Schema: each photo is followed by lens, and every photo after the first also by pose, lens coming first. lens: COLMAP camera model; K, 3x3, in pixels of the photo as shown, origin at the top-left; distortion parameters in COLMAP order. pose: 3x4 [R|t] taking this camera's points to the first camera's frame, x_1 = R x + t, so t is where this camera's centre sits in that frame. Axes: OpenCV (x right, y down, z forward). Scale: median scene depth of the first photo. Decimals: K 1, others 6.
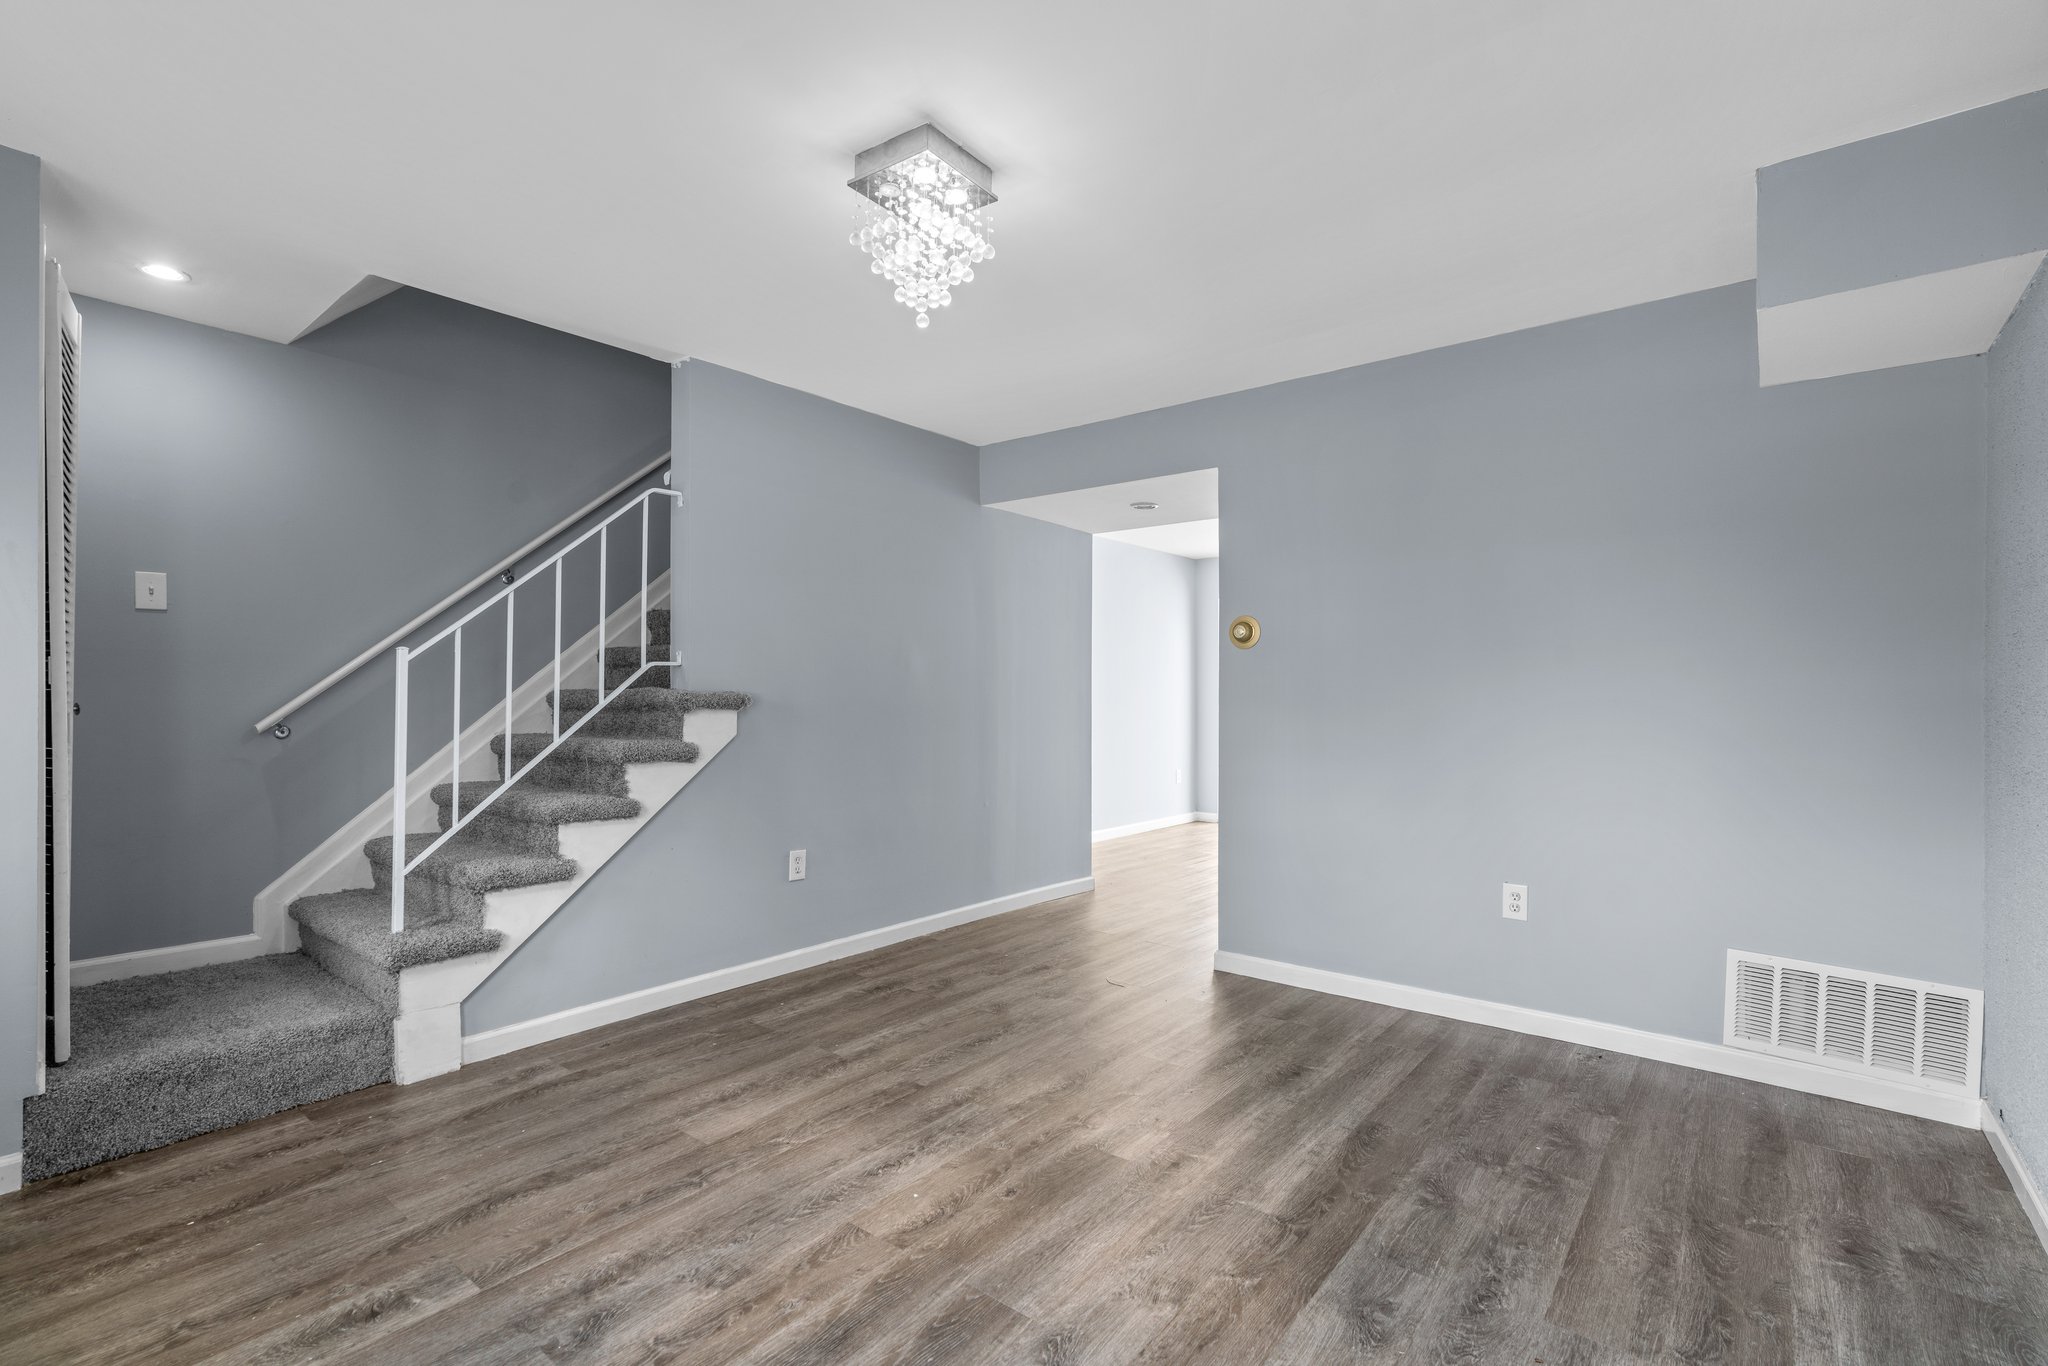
lens RADIAL K [[936.8, 0, 1008.2], [0, 936.8, 692.4], [0, 0, 1]] dist [-0.011070, 0.006091]
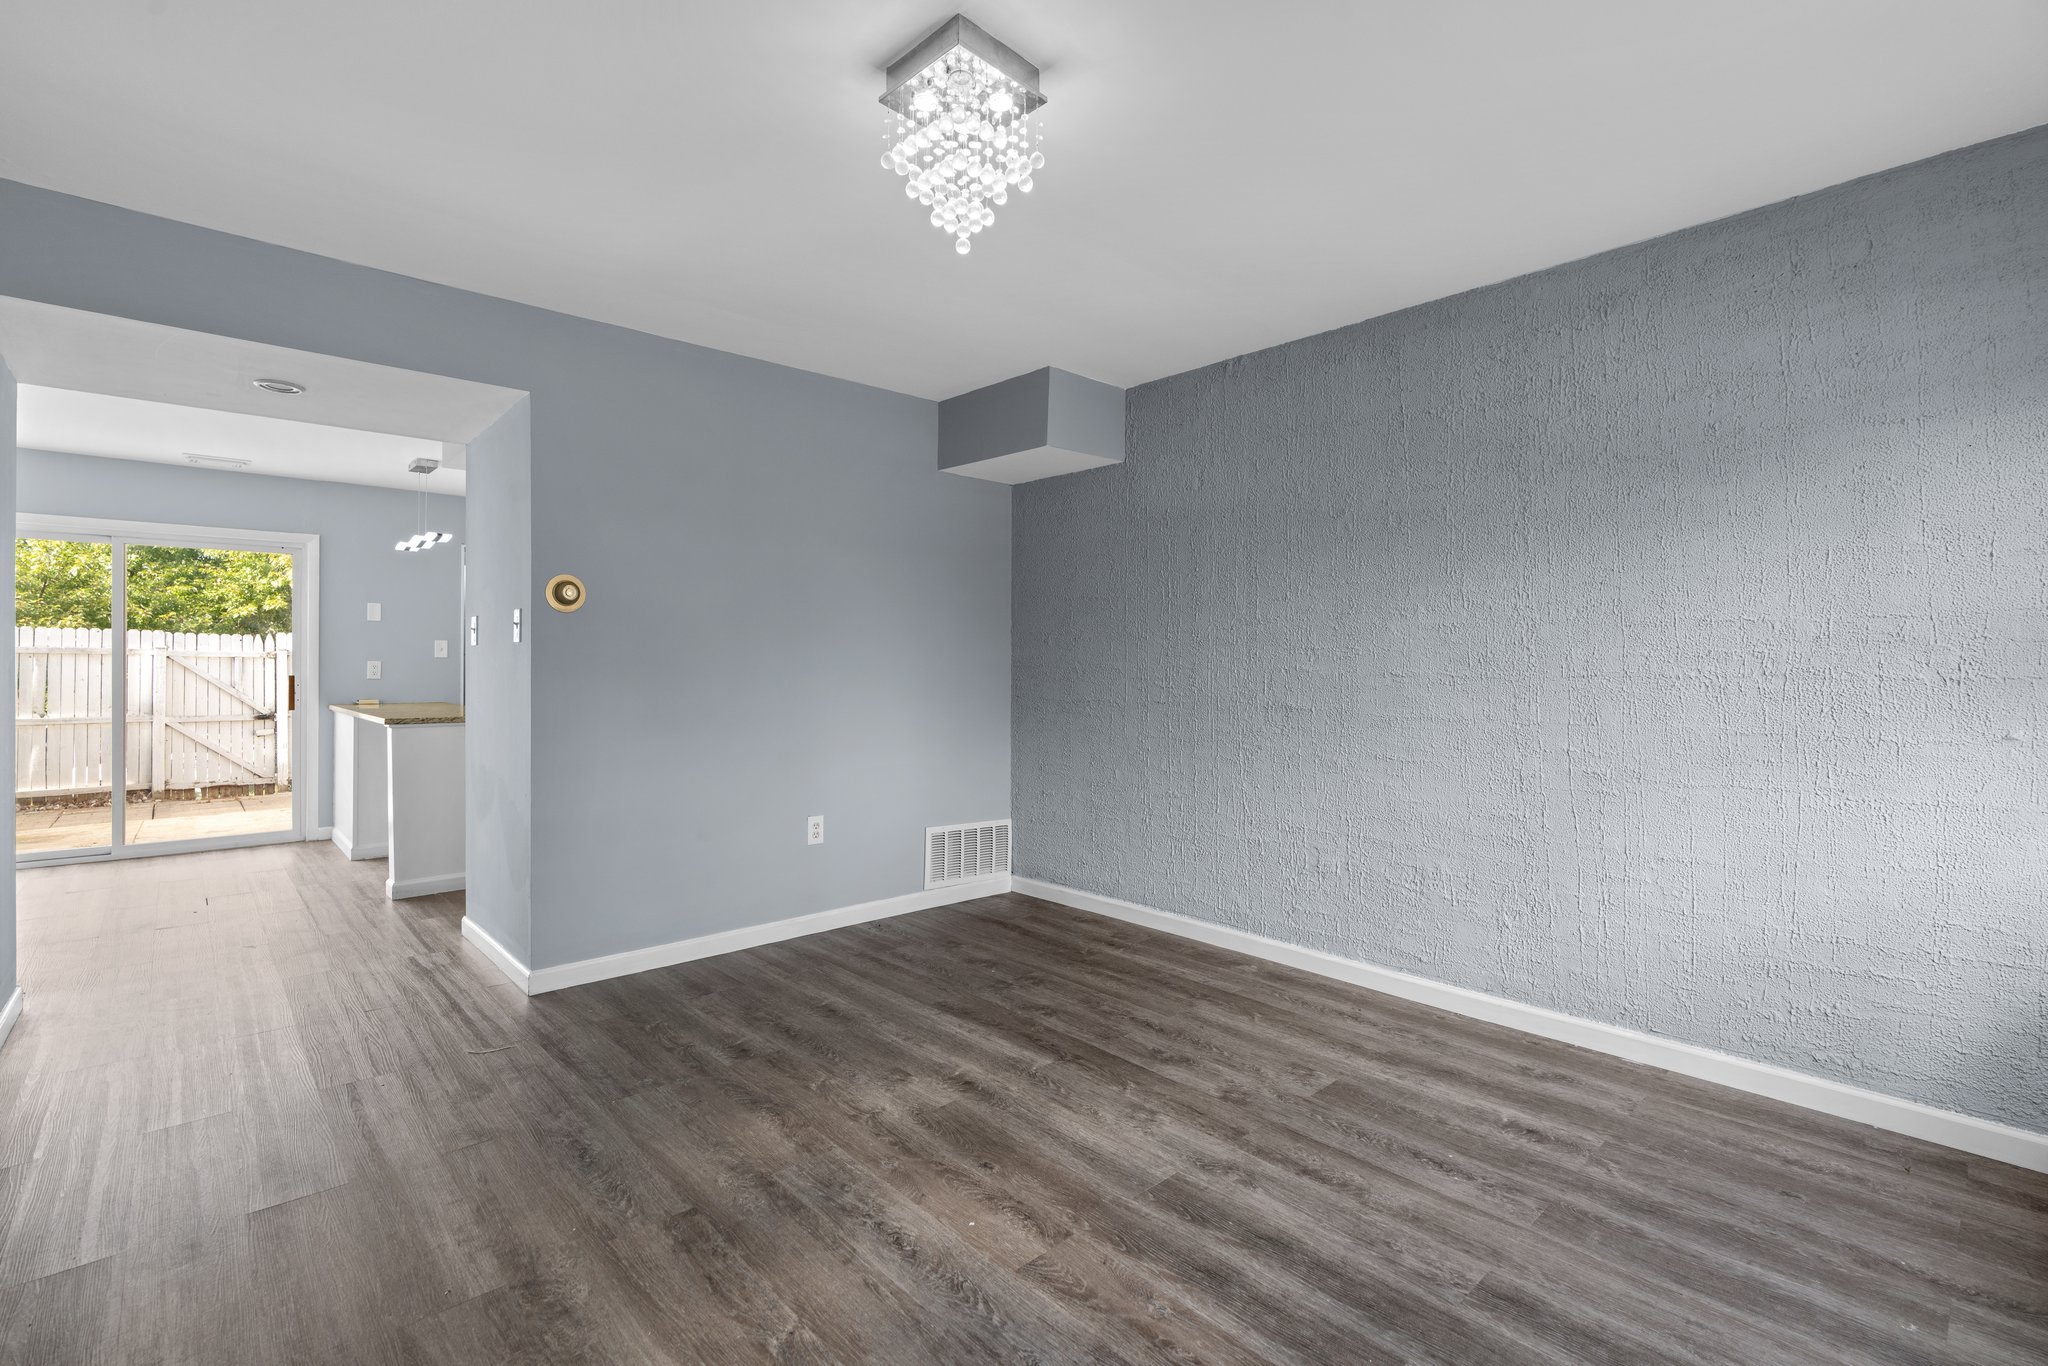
lens RADIAL K [[936.8, 0, 1007.5], [0, 936.8, 660.8], [0, 0, 1]] dist [-0.011070, 0.006091]
pose [[0.143677, 0.000765, 0.989624, -0.893232], [0.000269, 1.000000, -0.000813, -0.002913], [-0.989625, 0.000383, 0.143677, 0.758514]]
